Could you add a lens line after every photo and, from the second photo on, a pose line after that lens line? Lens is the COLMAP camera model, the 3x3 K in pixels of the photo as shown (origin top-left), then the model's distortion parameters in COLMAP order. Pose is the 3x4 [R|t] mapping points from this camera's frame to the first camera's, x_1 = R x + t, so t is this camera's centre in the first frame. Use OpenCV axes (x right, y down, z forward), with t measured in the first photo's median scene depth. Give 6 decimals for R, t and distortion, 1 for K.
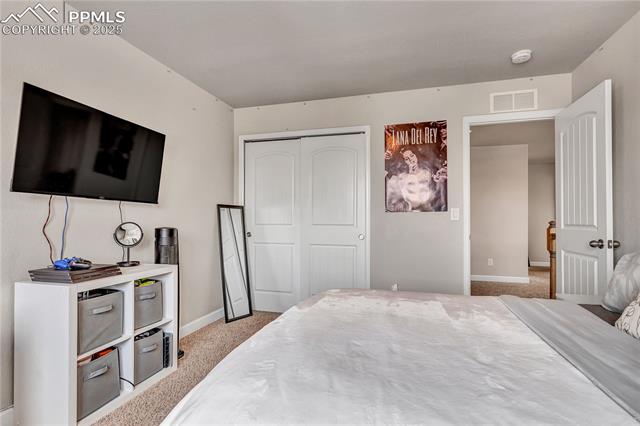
lens RADIAL K [[298.7, 0, 320.0], [0, 298.7, 213.0], [0, 0, 1]] dist [0.000105, 0.000009]
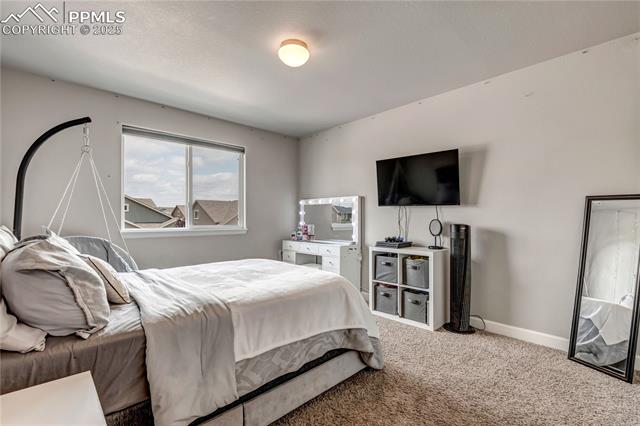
lens RADIAL K [[290.8, 0, 320.0], [0, 290.8, 213.0], [0, 0, 1]] dist [0.000225, 0.000043]
pose [[-0.518690, -0.018851, -0.854755, 0.840748], [0.015549, 0.999384, -0.031476, 0.035156], [0.854821, -0.029617, -0.518077, 1.209057]]
